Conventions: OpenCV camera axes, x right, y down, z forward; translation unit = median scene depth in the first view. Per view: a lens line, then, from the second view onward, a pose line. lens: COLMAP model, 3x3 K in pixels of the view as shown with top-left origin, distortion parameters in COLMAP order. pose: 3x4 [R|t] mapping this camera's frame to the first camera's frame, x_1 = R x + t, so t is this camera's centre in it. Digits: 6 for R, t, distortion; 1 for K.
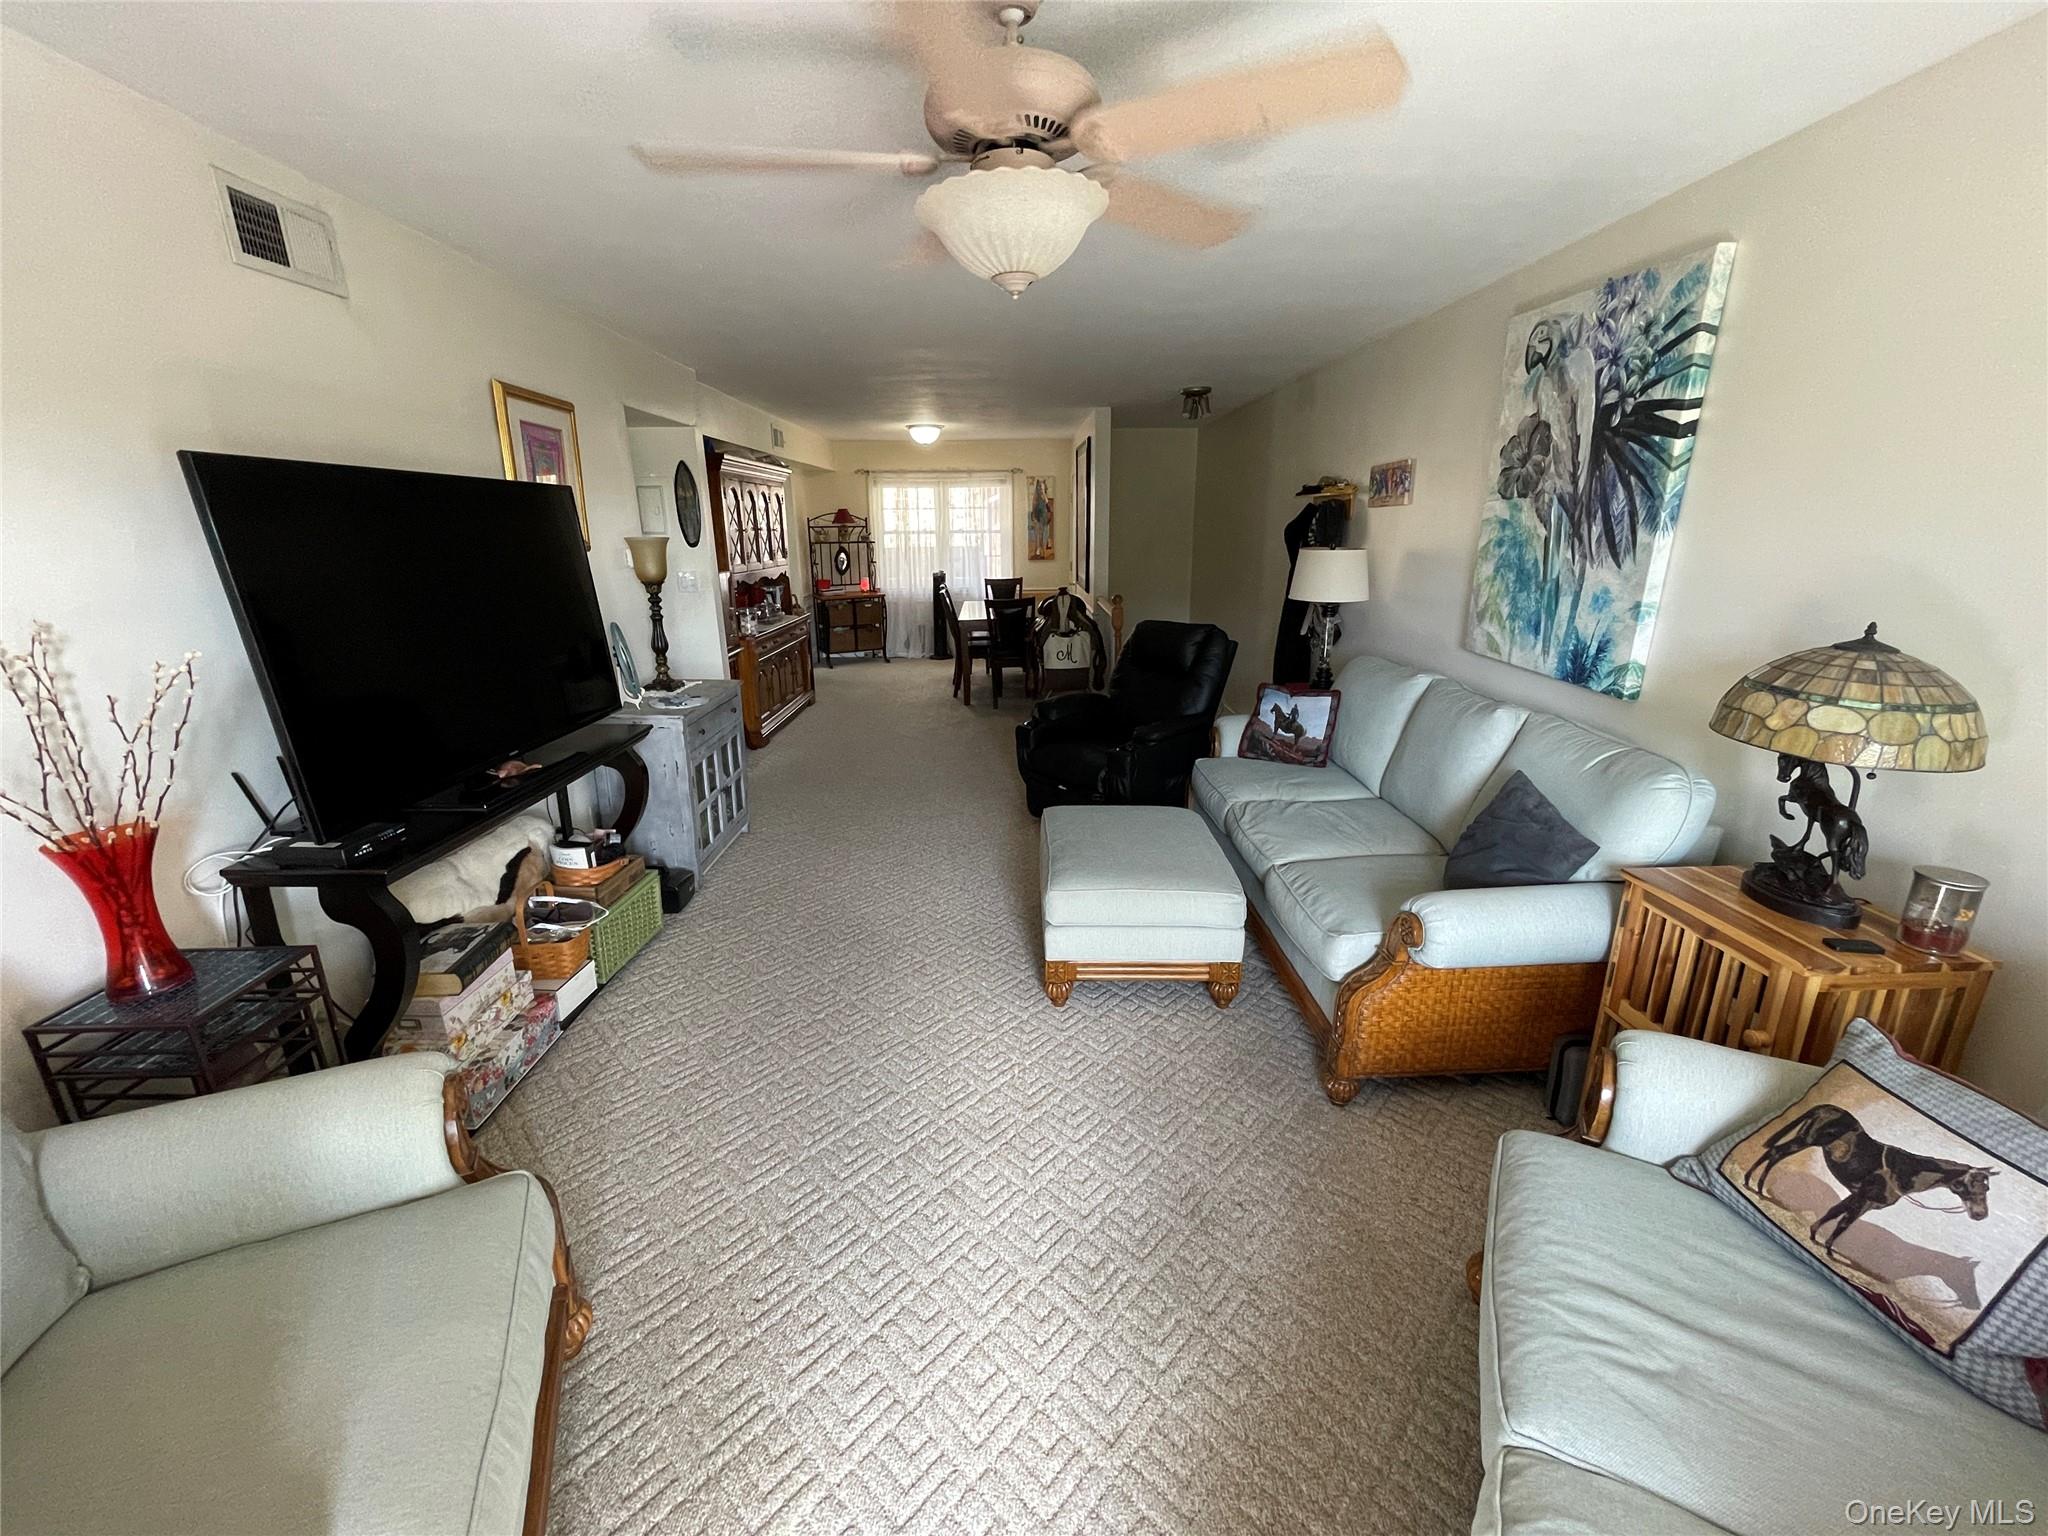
lens RADIAL K [[827.8, 0, 1022.4], [0, 827.8, 765.6], [0, 0, 1]] dist [-0.001833, -0.000228]
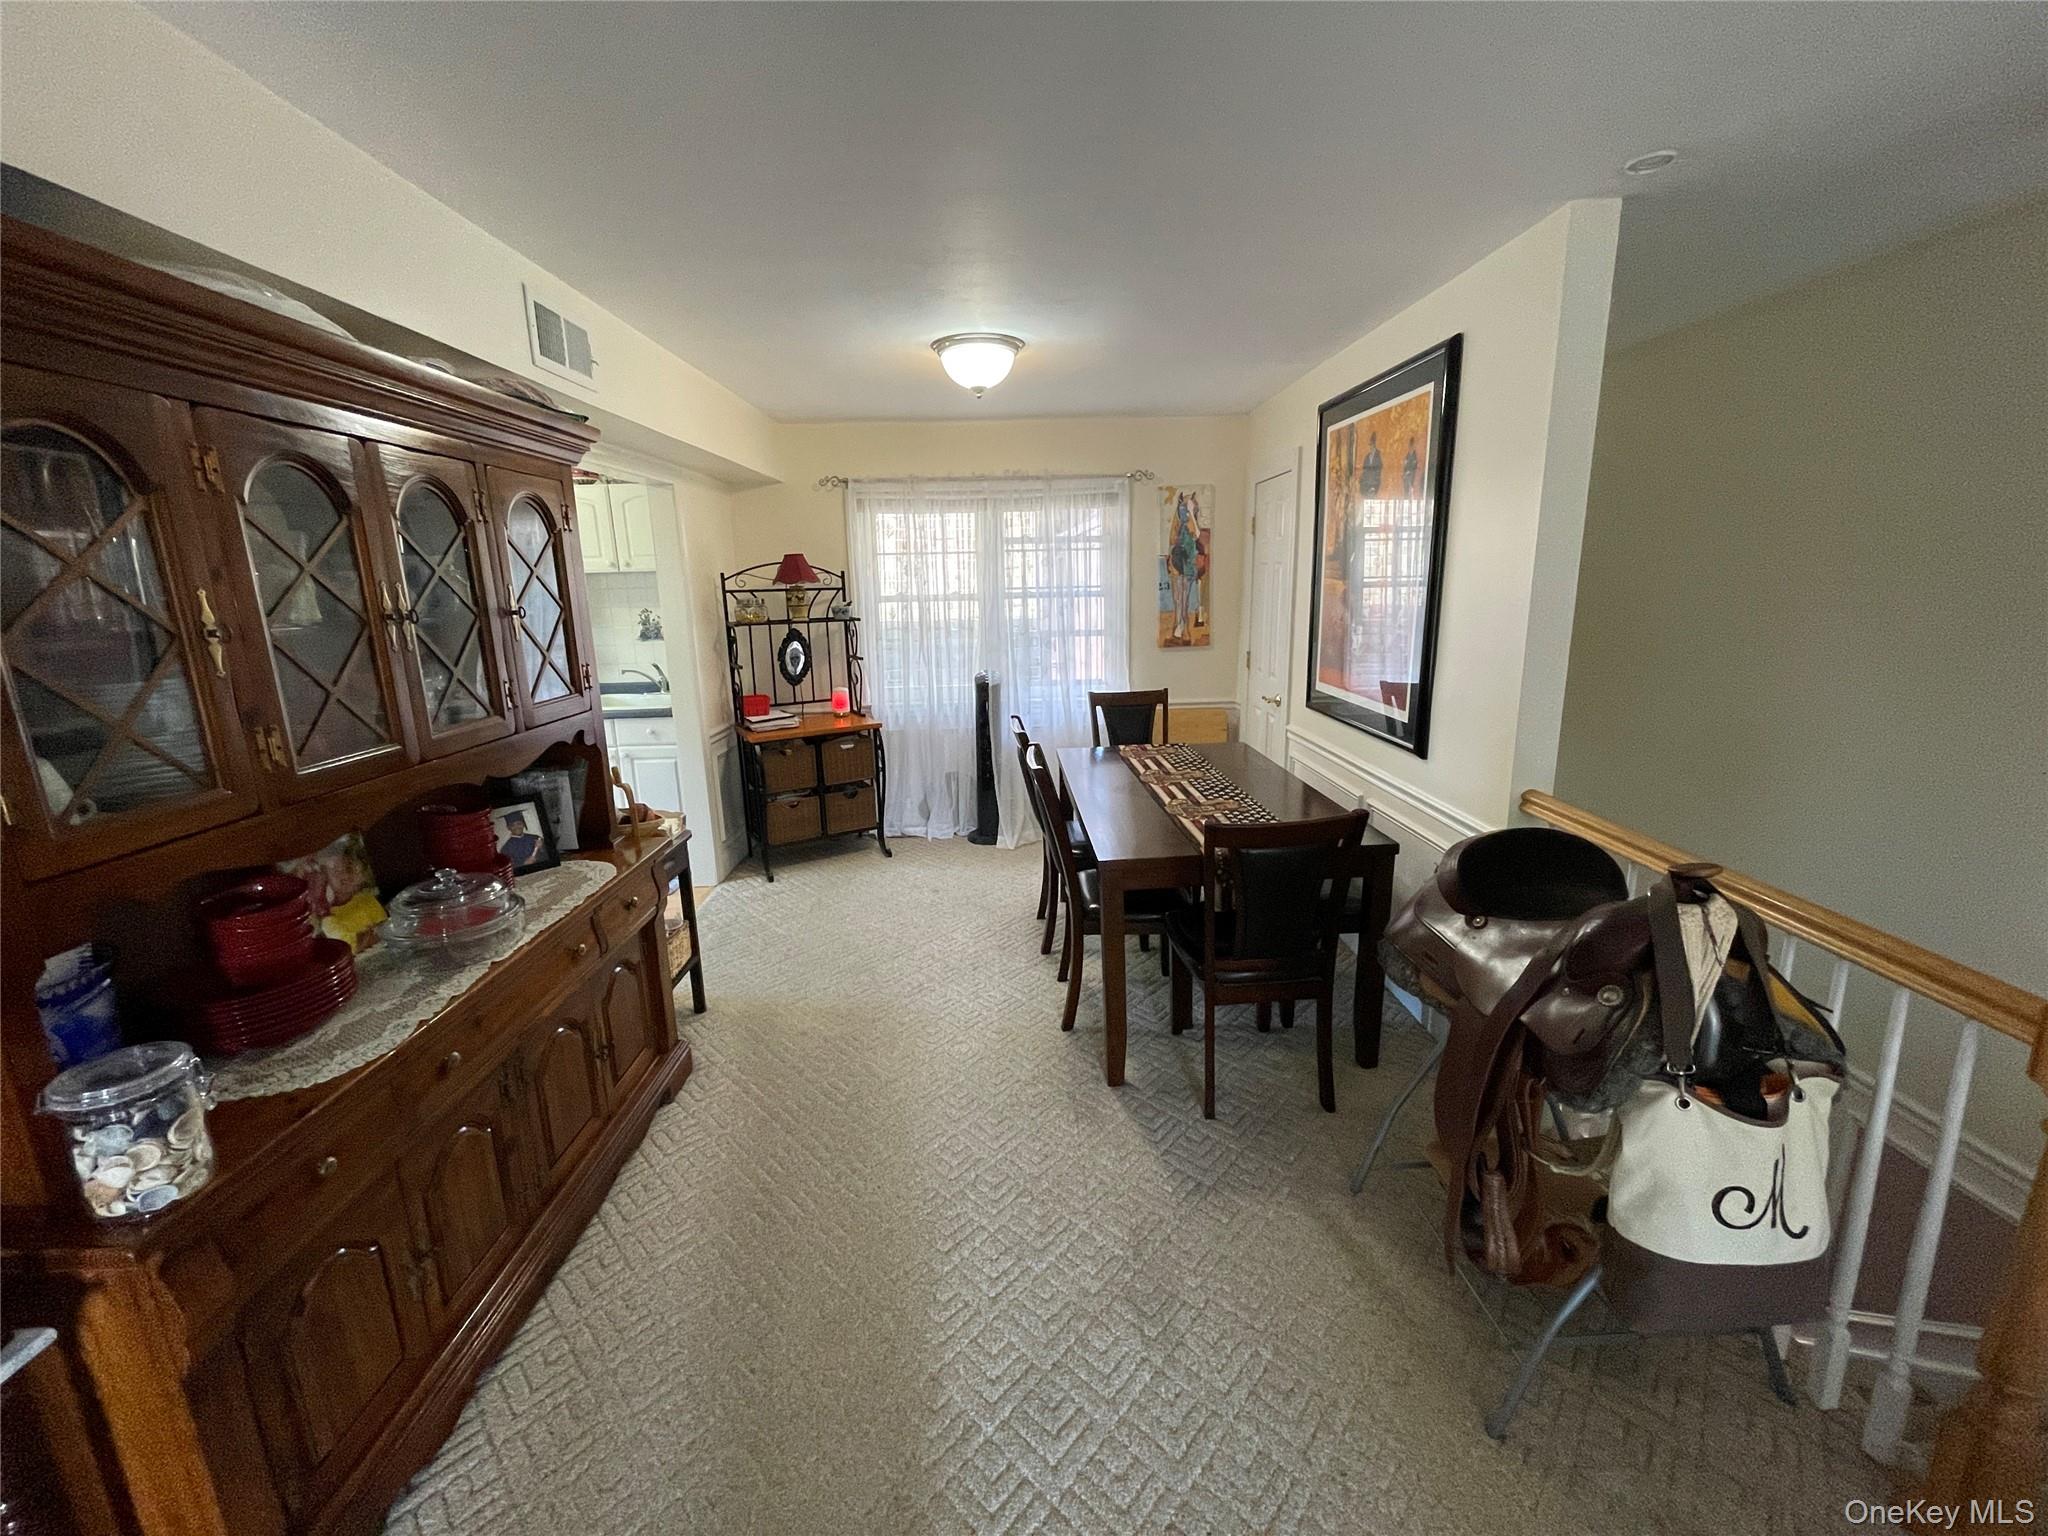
lens RADIAL K [[827.8, 0, 1022.4], [0, 827.8, 765.6], [0, 0, 1]] dist [-0.001833, -0.000228]
pose [[0.999864, -0.015882, 0.004516, -0.083564], [0.016119, 0.998159, -0.058478, -0.149918], [-0.003579, 0.058542, 0.998279, 0.502381]]
